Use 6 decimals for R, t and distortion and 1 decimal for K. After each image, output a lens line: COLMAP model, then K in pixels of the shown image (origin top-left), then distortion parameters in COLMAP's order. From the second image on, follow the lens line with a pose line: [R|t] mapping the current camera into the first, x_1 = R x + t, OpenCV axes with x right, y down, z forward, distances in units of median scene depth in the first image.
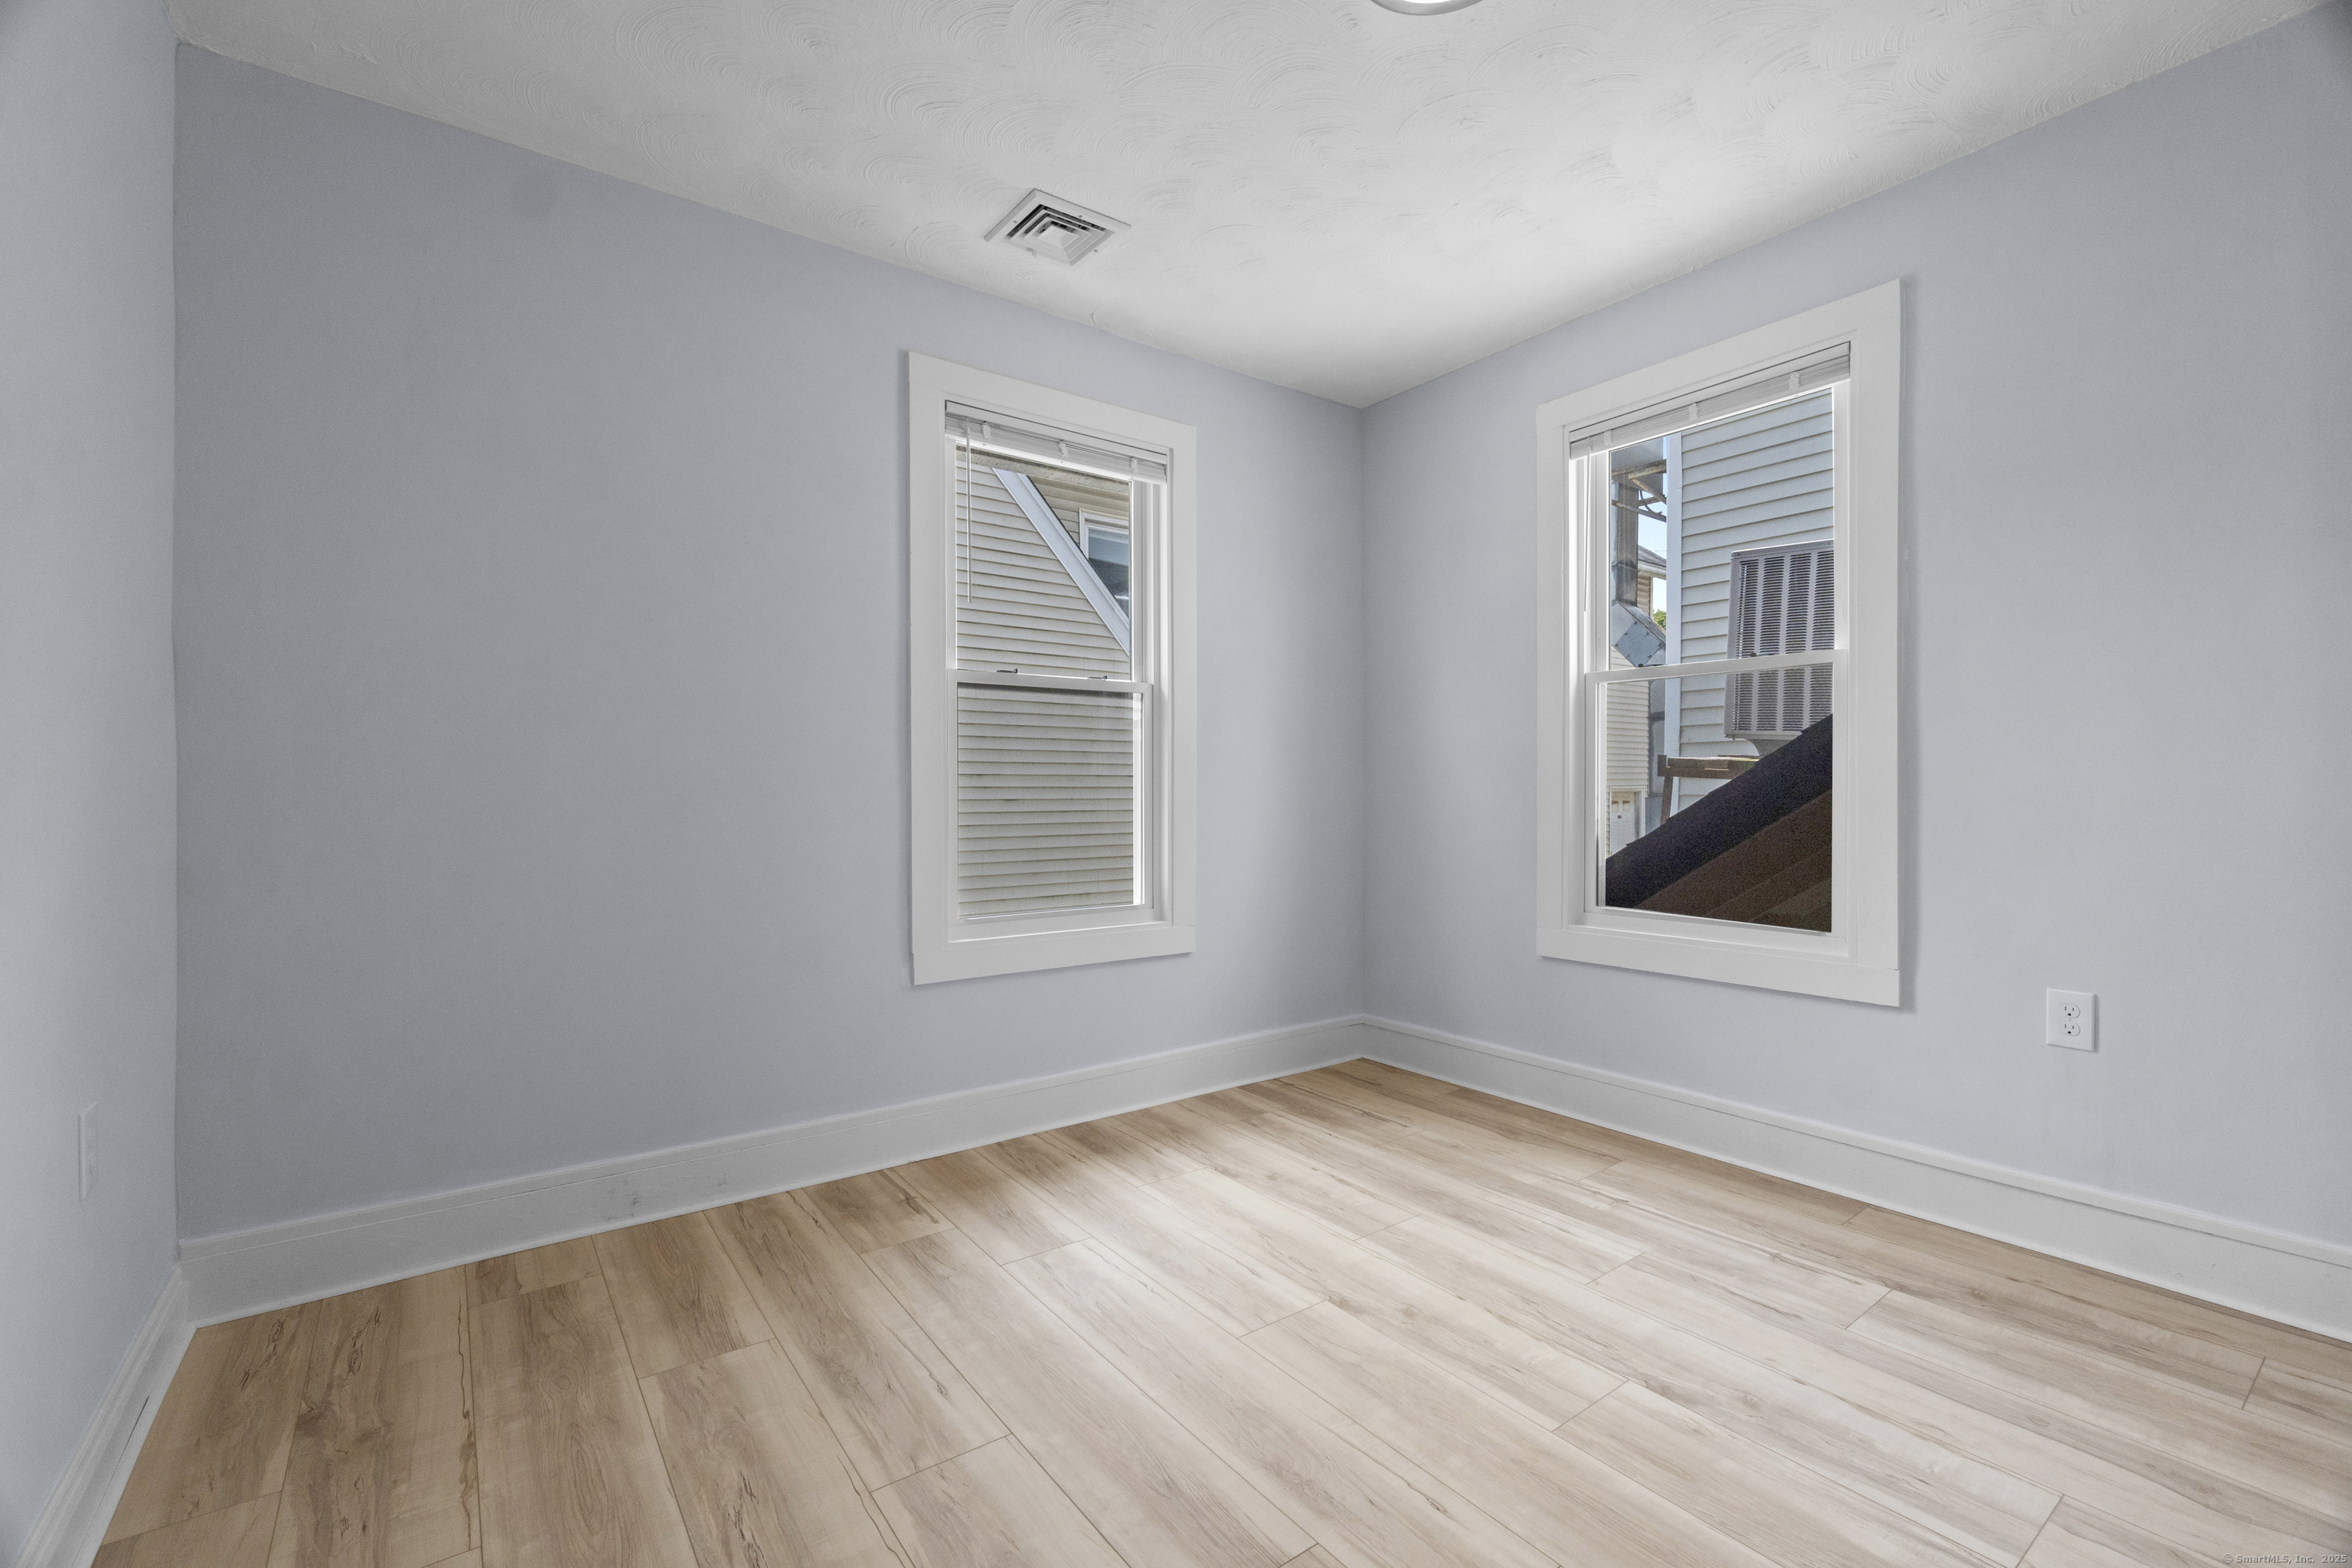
lens RADIAL K [[1014.7, 0, 1166.4], [0, 1014.7, 779.6], [0, 0, 1]] dist [-0.007802, 0.002513]
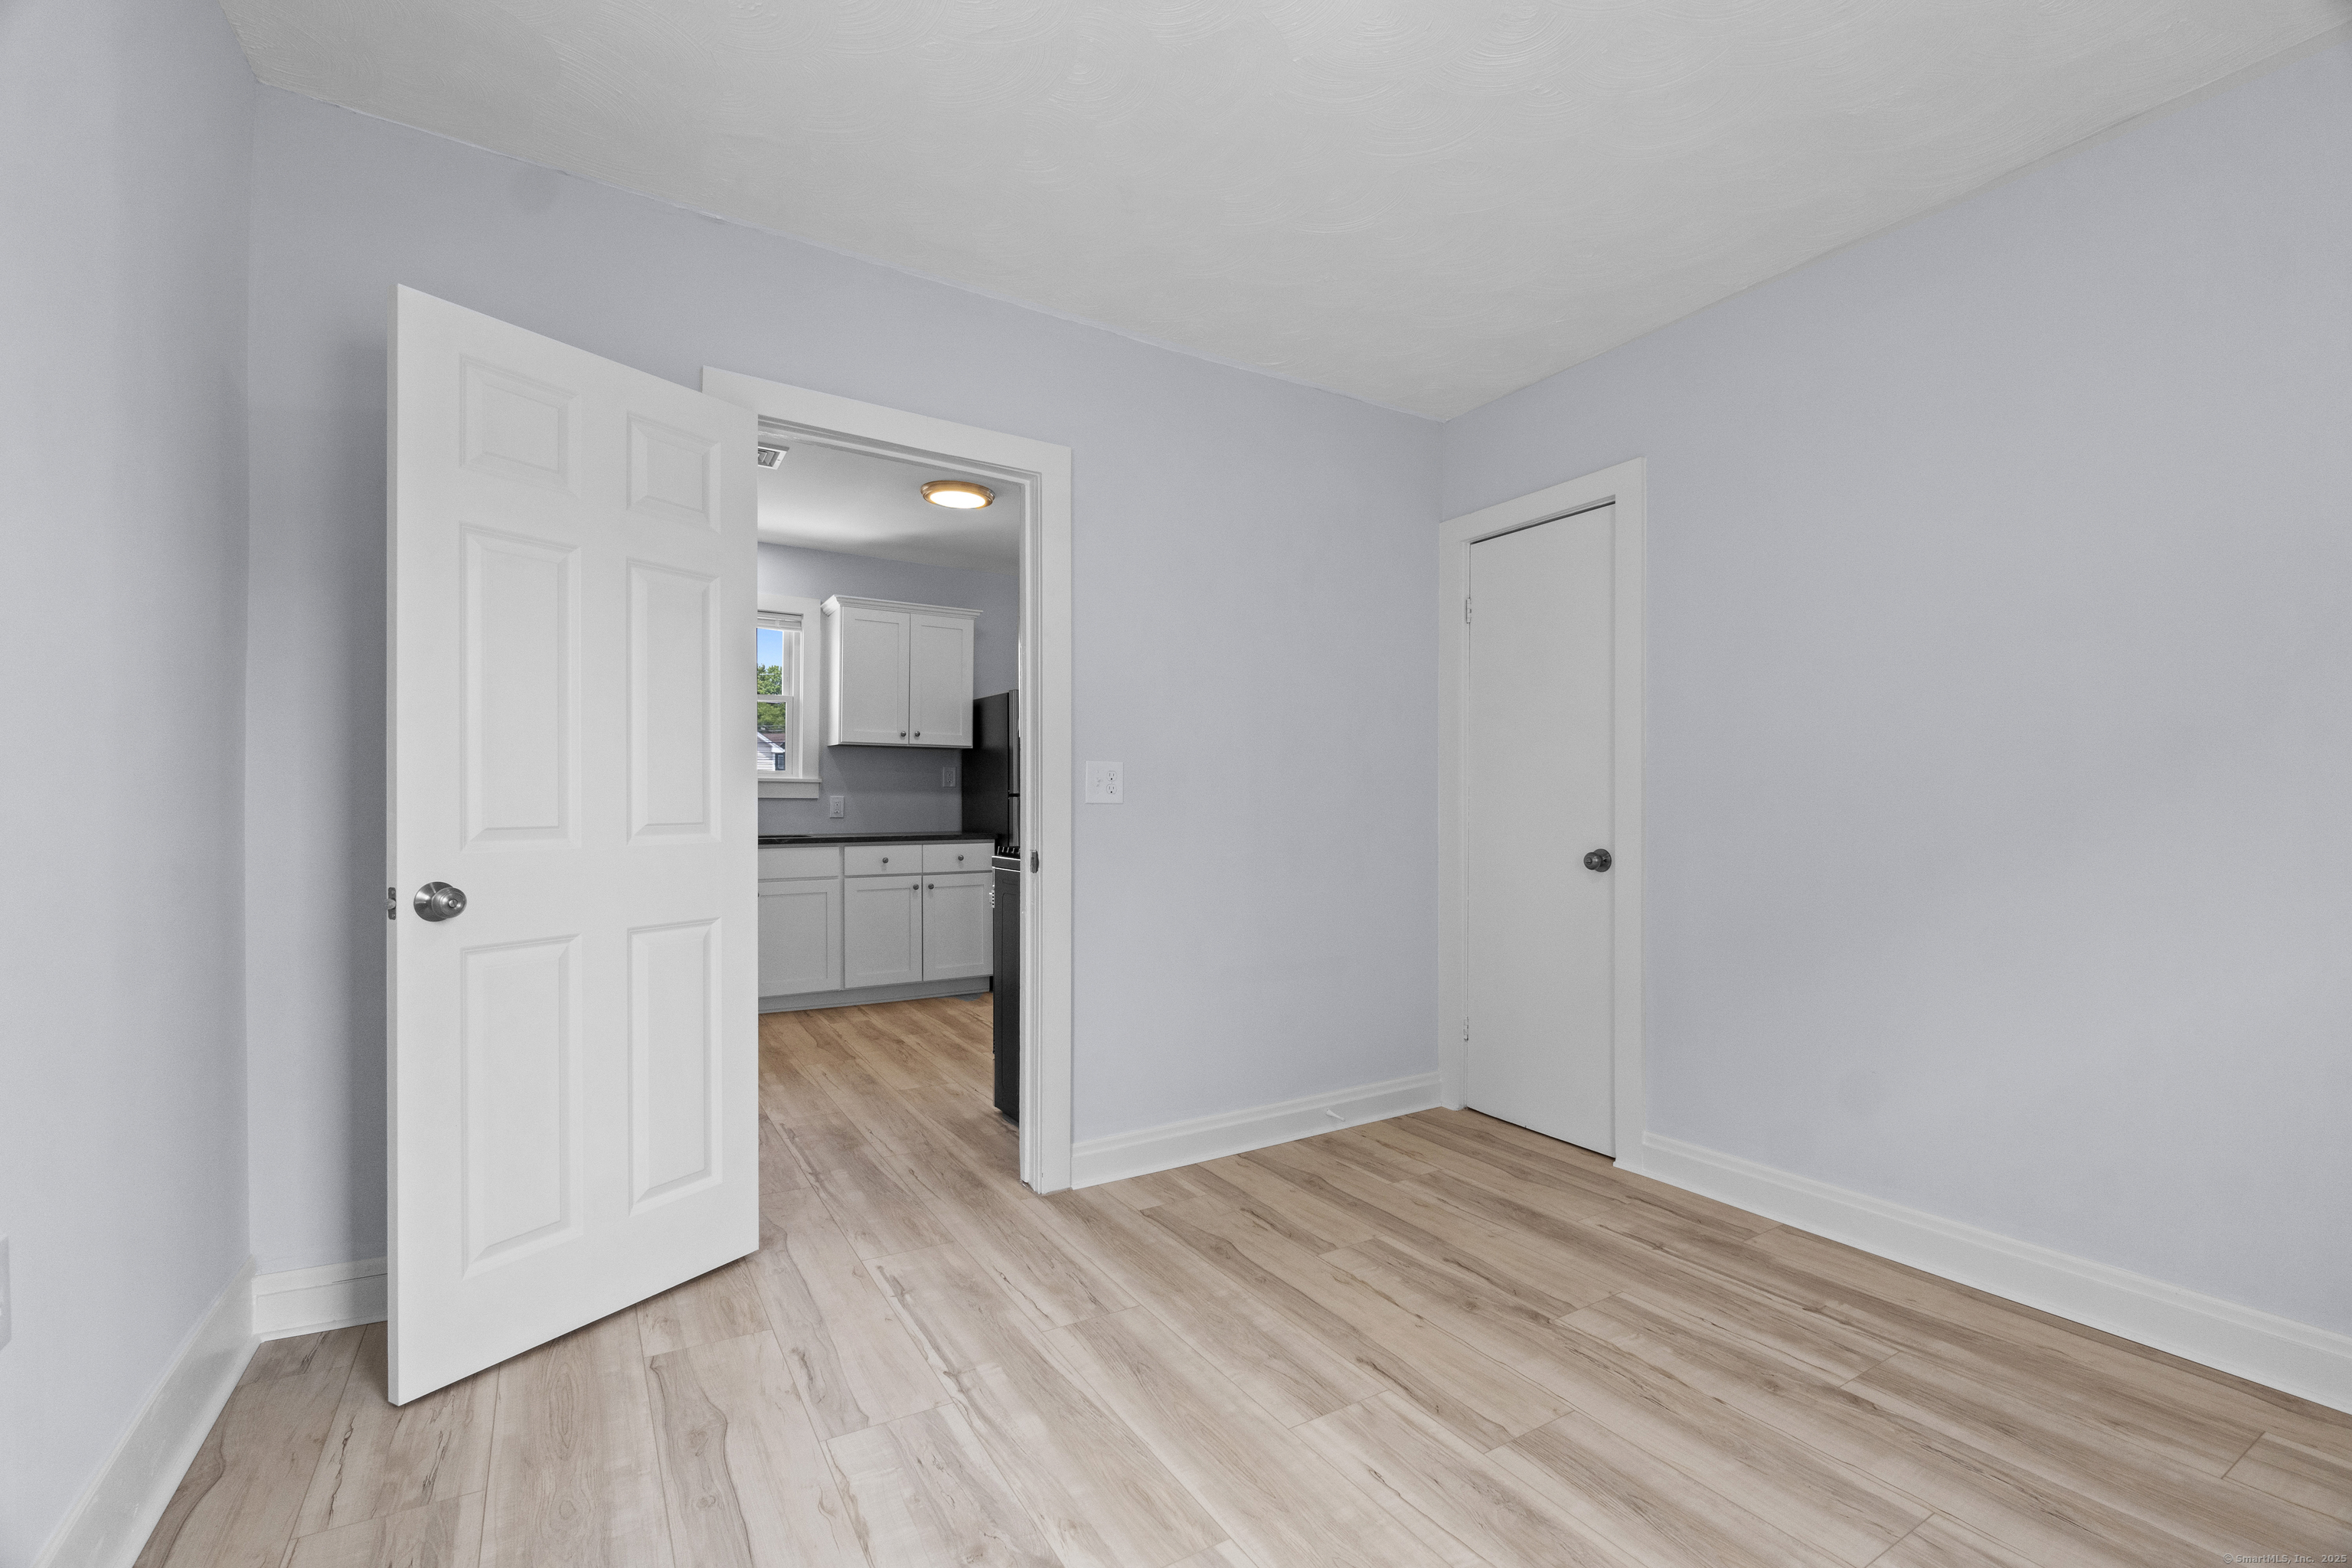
lens RADIAL K [[1014.7, 0, 1168.4], [0, 1014.7, 796.8], [0, 0, 1]] dist [-0.007802, 0.002513]
pose [[-0.996059, 0.001936, 0.088672, 0.265709], [0.000799, 0.999917, -0.012850, -0.006204], [-0.088689, -0.012729, -0.995978, 1.436556]]
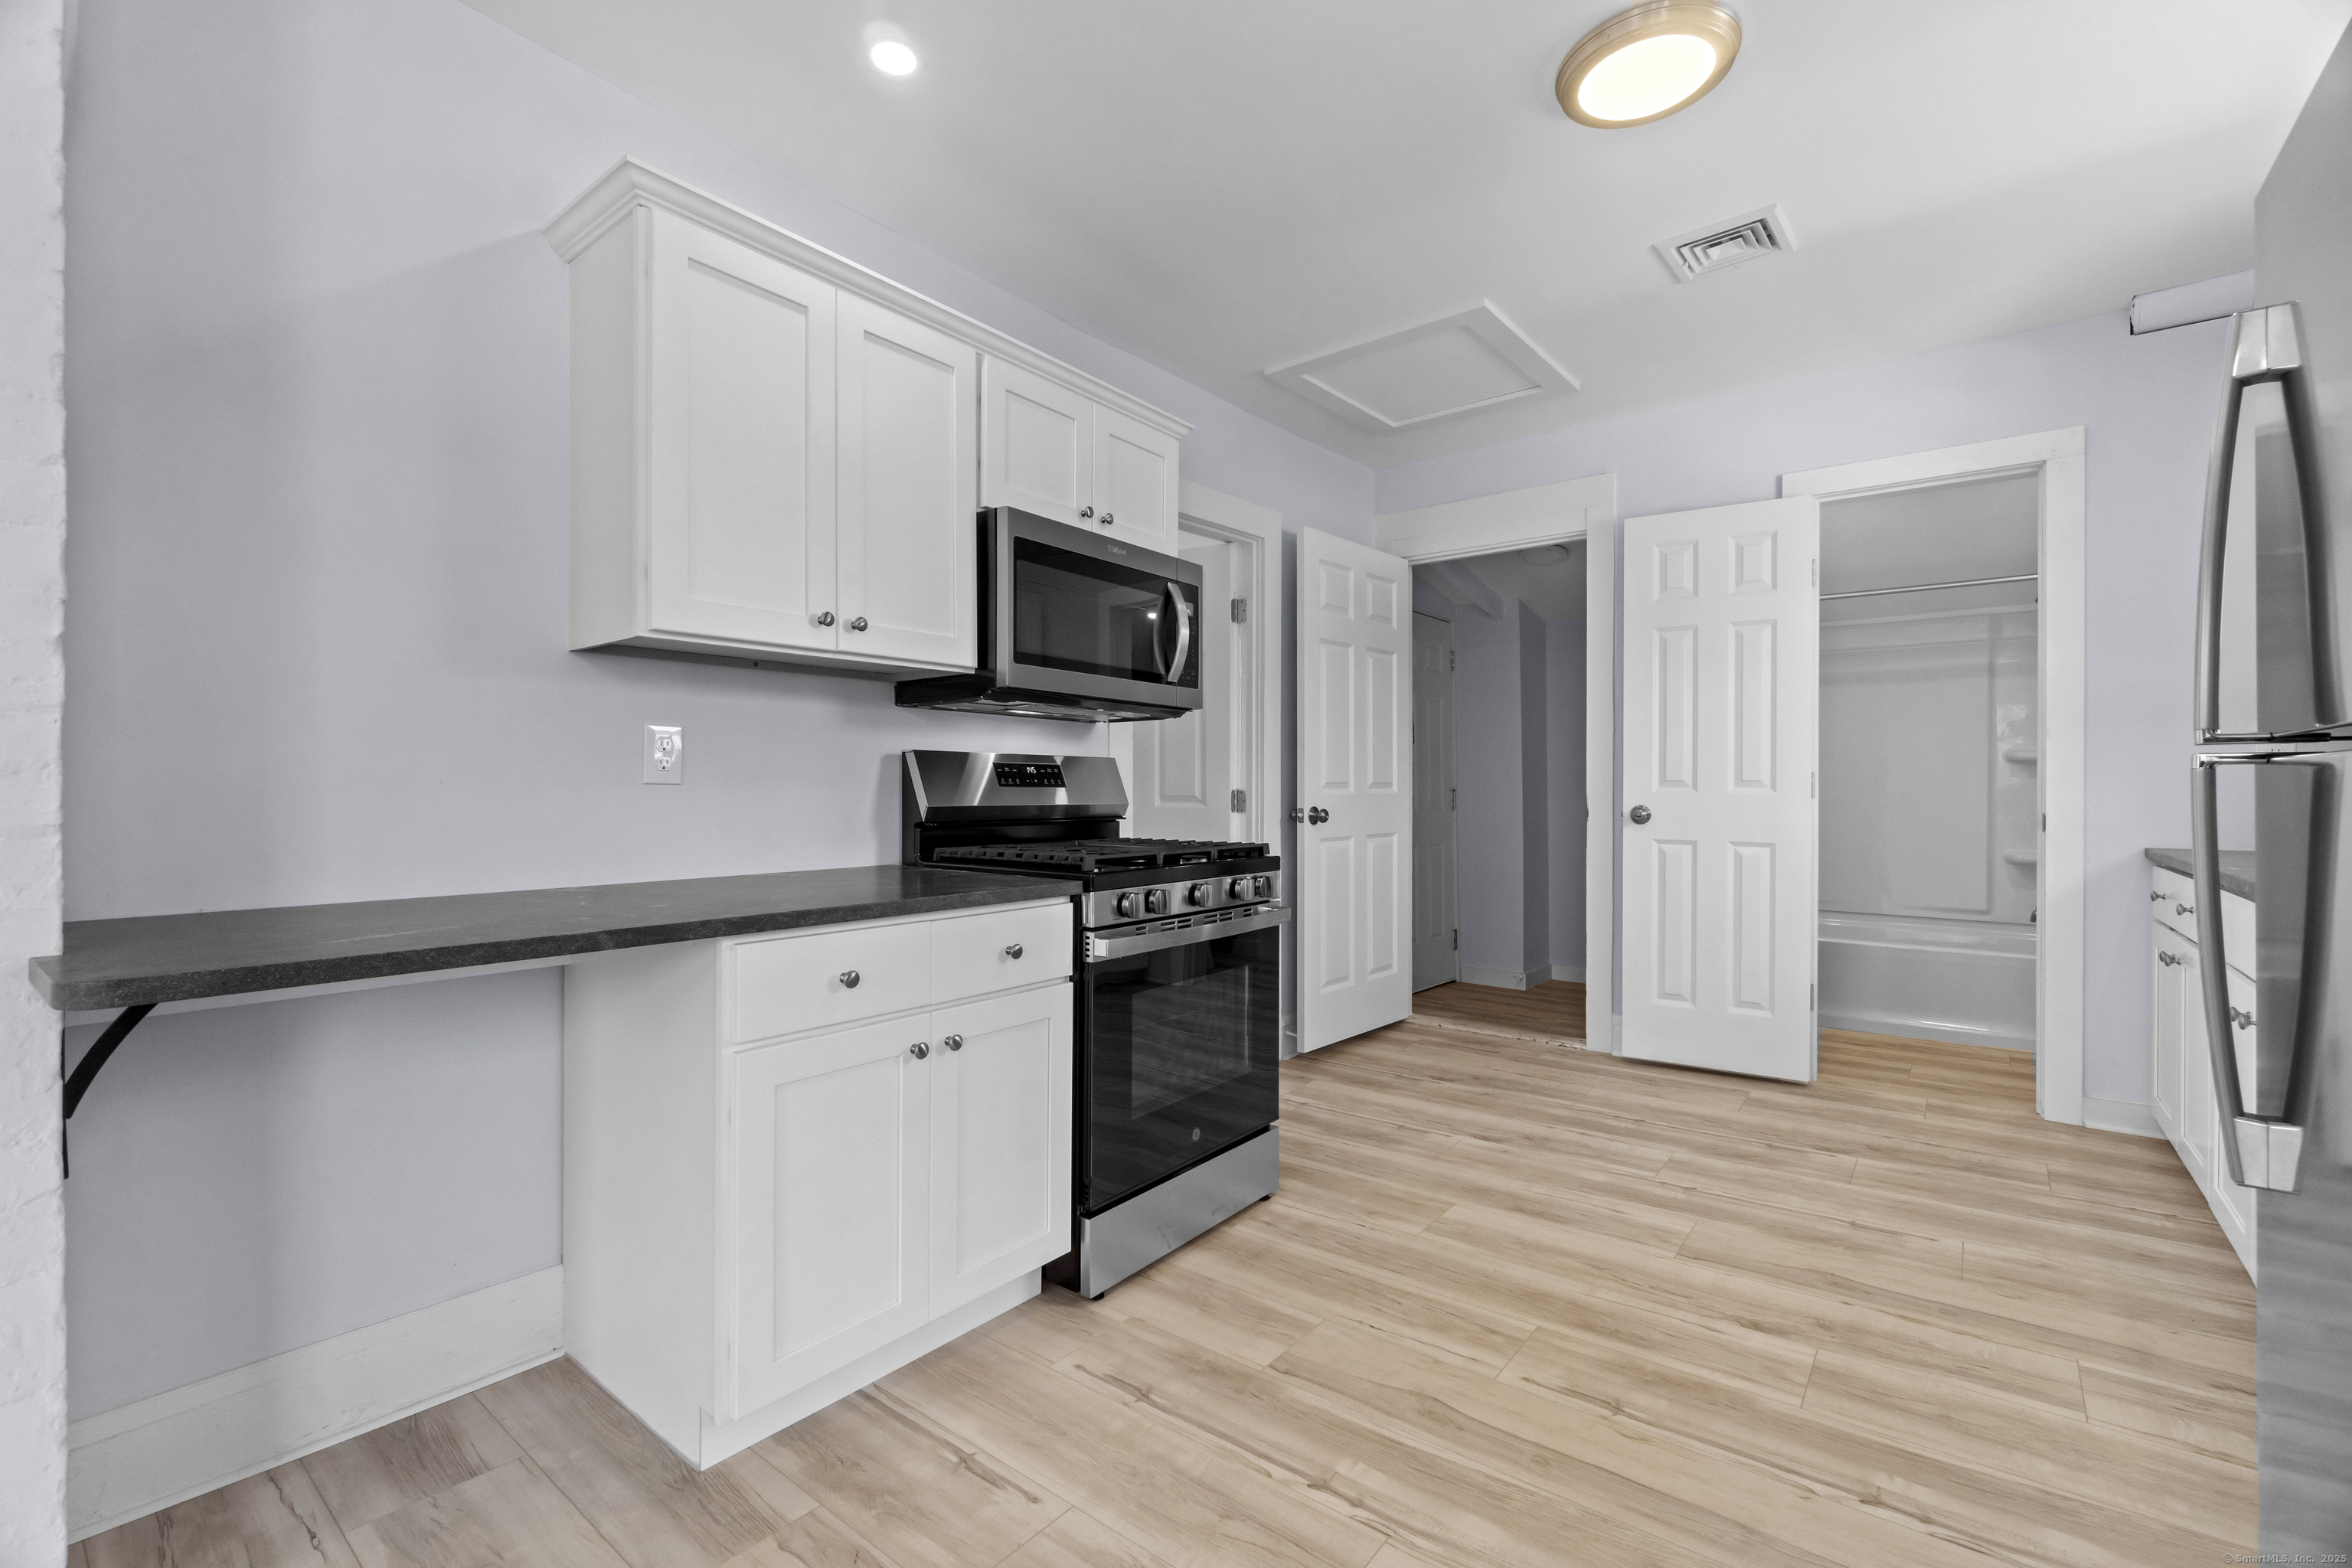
lens RADIAL K [[1014.7, 0, 1164.3], [0, 1014.7, 791.6], [0, 0, 1]] dist [-0.007802, 0.002513]
pose [[0.965339, 0.000705, 0.260997, 0.239347], [-0.004453, 0.999895, 0.013771, -0.026637], [-0.260960, -0.014456, 0.965241, -1.328389]]
